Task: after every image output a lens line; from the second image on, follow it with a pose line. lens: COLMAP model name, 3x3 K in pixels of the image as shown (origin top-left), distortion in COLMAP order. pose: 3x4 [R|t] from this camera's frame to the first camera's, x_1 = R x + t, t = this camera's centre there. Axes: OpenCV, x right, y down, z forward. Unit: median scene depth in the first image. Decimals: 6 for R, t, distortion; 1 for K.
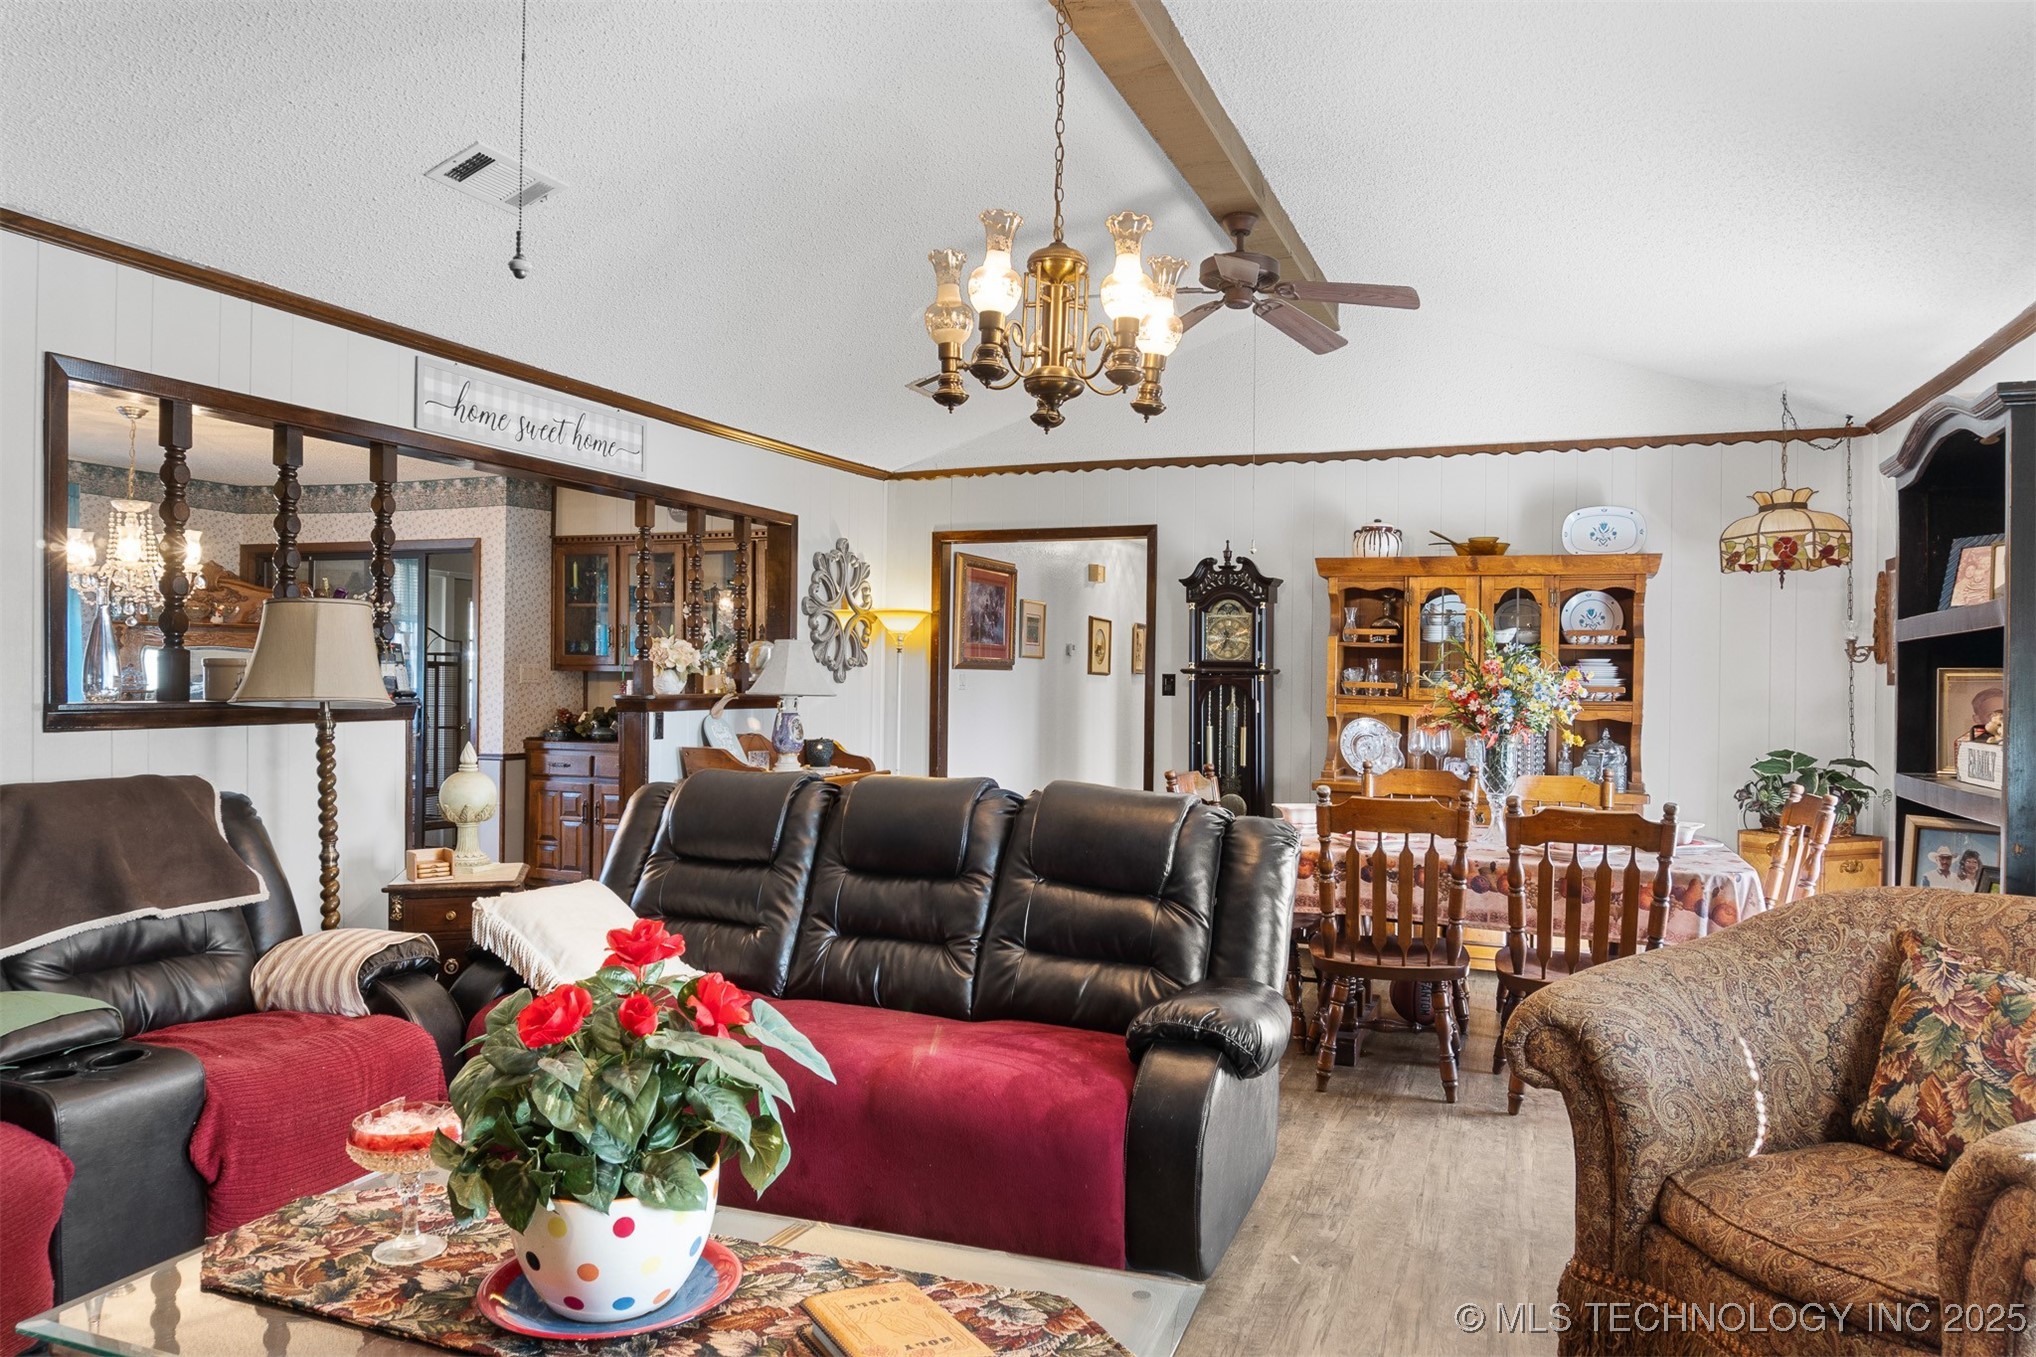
lens RADIAL K [[1370.1, 0, 1006.0], [0, 1370.1, 708.4], [0, 0, 1]] dist [-0.019808, -0.001208]
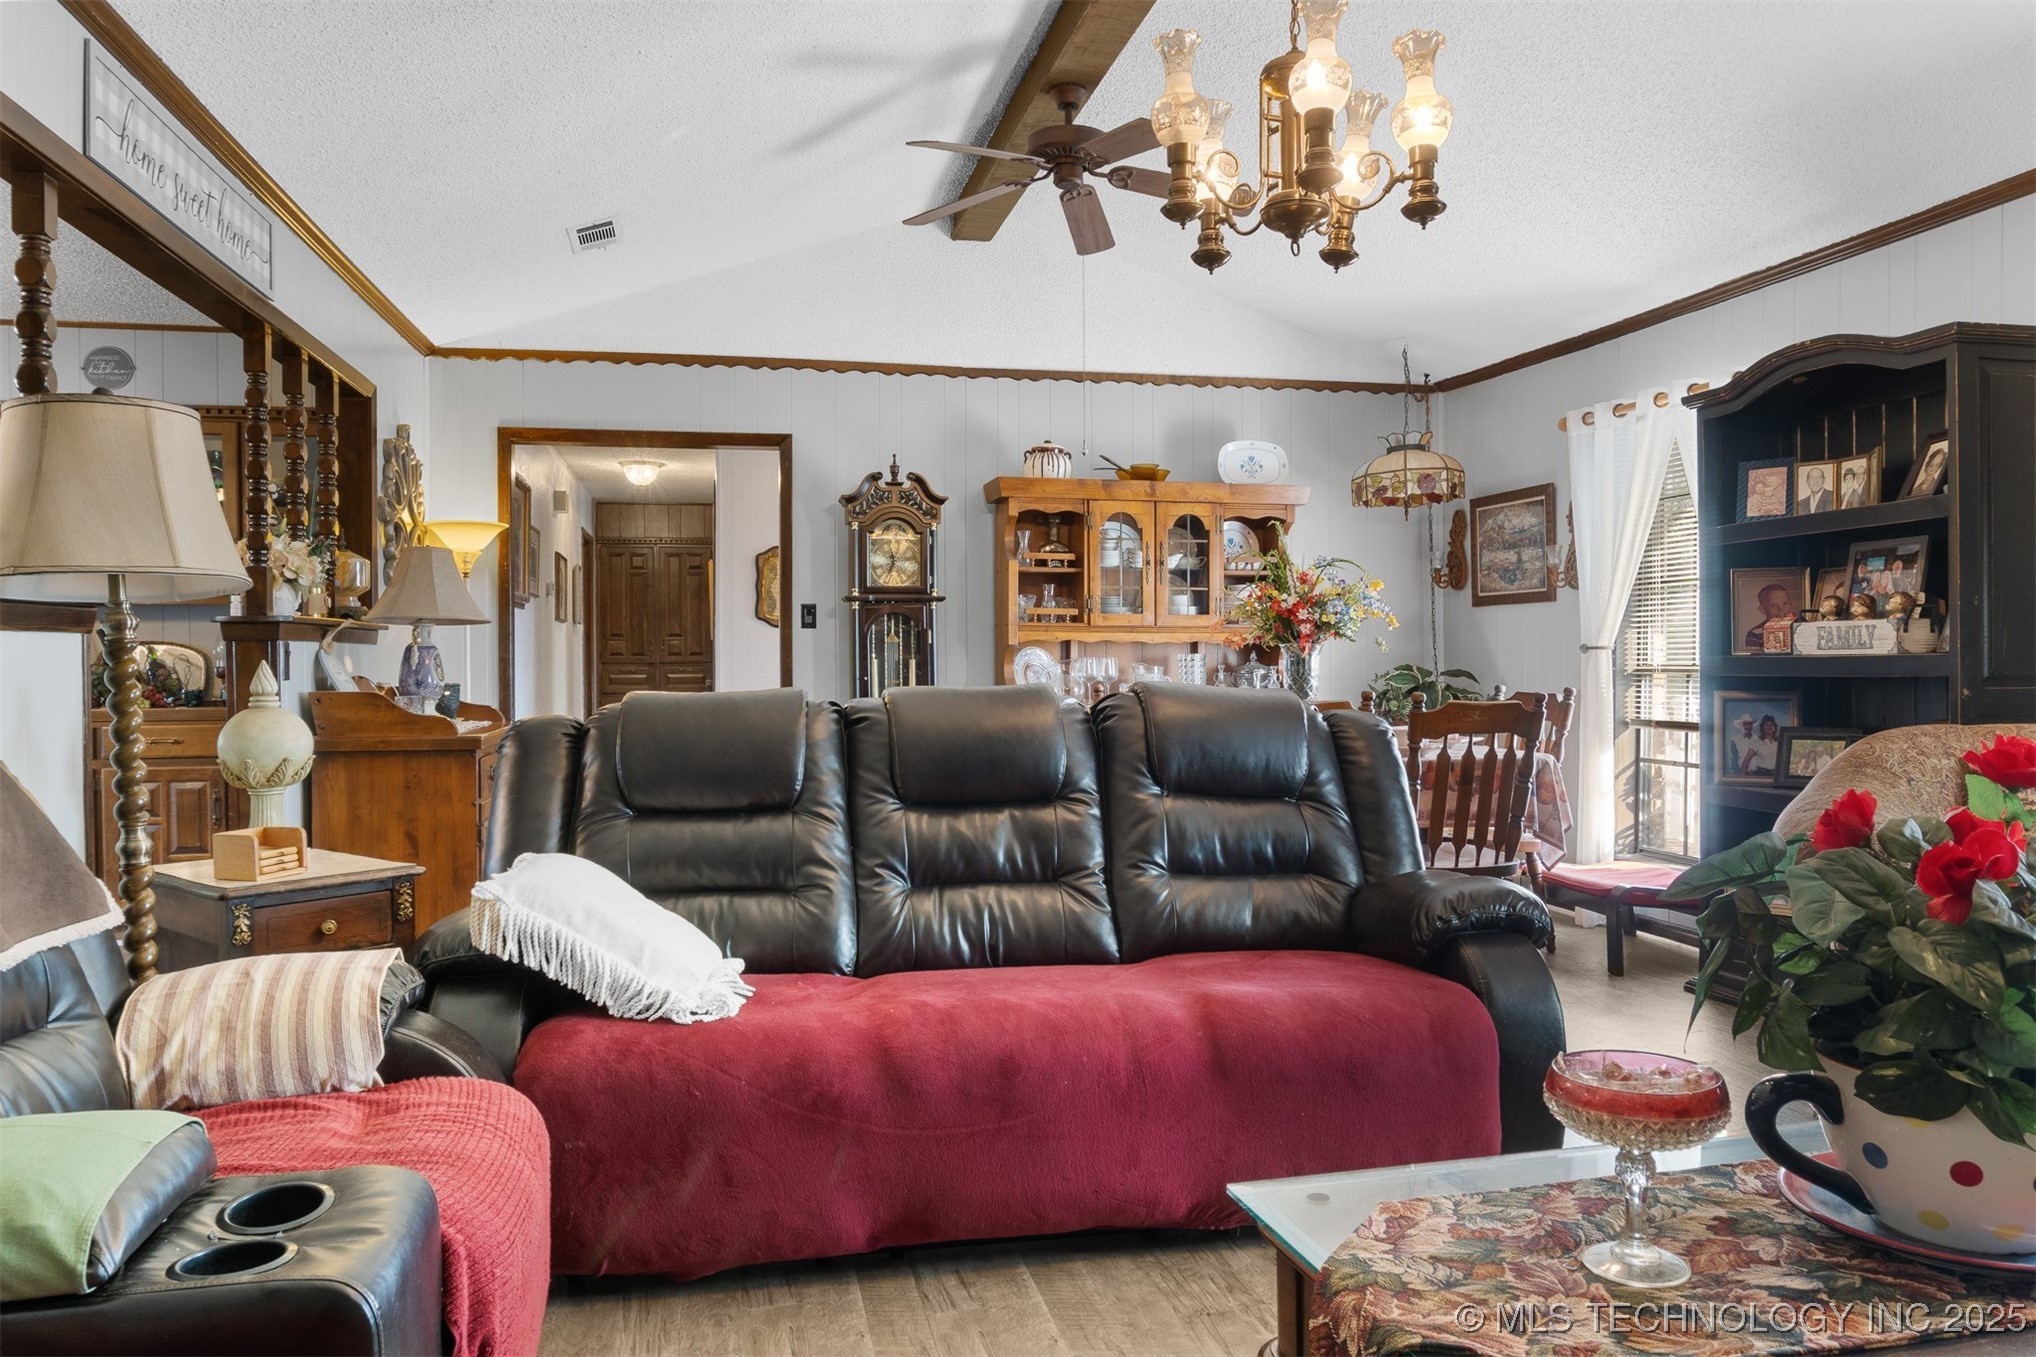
lens RADIAL K [[1433.2, 0, 1014.8], [0, 1433.2, 706.9], [0, 0, 1]] dist [-0.036253, 0.005801]
pose [[0.828232, -0.034437, 0.559326, -0.337393], [0.027570, 0.999405, 0.020708, 0.030064], [-0.559706, -0.001731, 0.828689, 0.183690]]
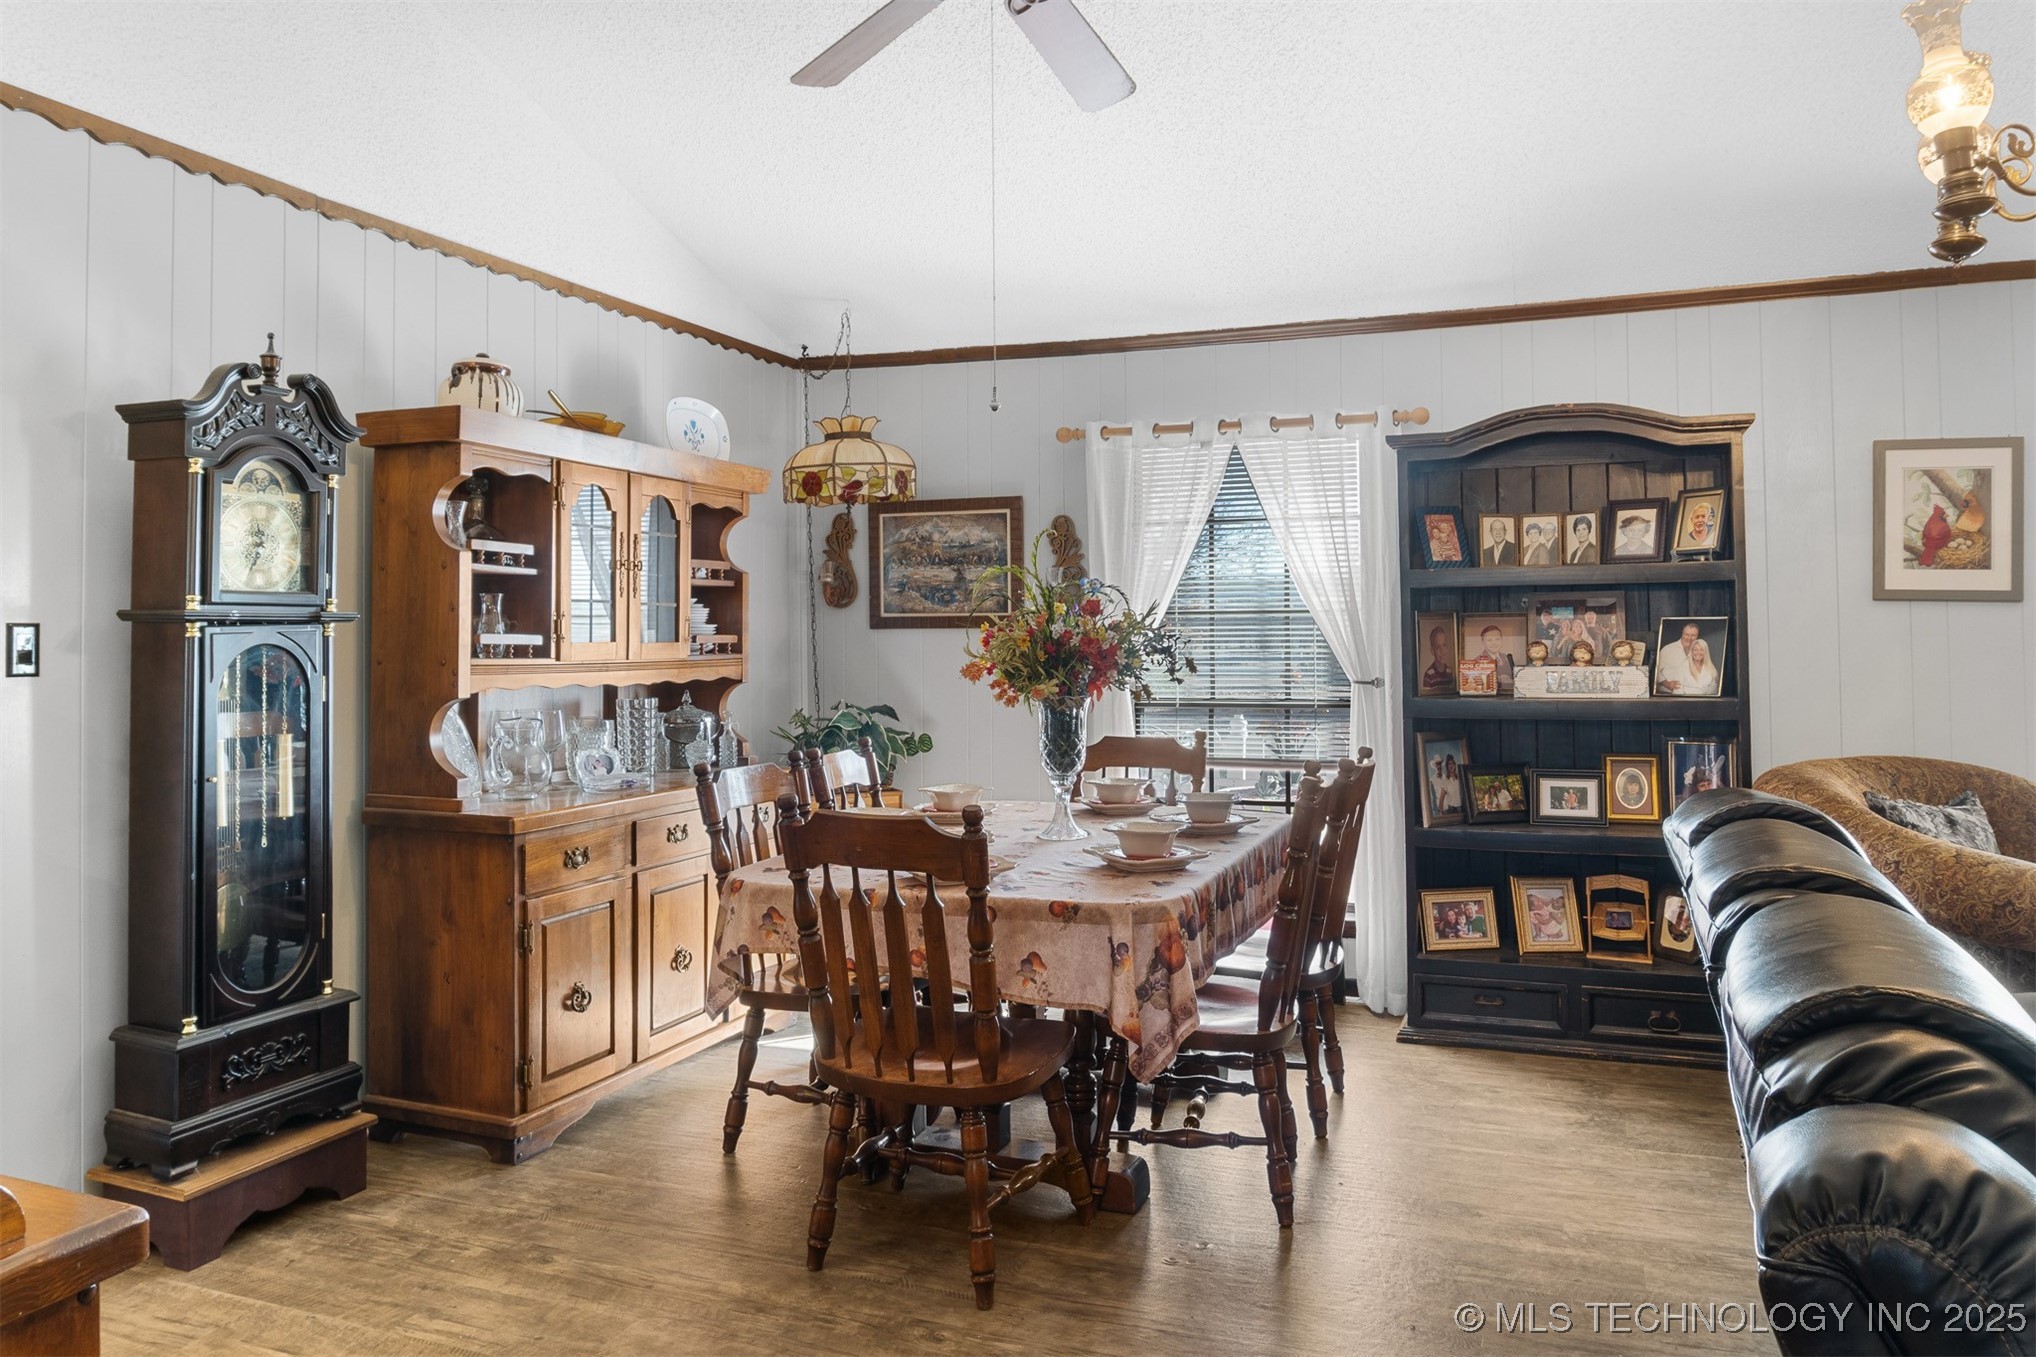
lens RADIAL K [[1409.8, 0, 1027.7], [0, 1409.8, 602.3], [0, 0, 1]] dist [-0.001977, 0.002374]
pose [[-0.020397, 0.009416, 0.999748, -0.348243], [0.030013, 0.999511, -0.008801, -0.021948], [-0.999341, 0.029826, -0.020669, 0.828315]]
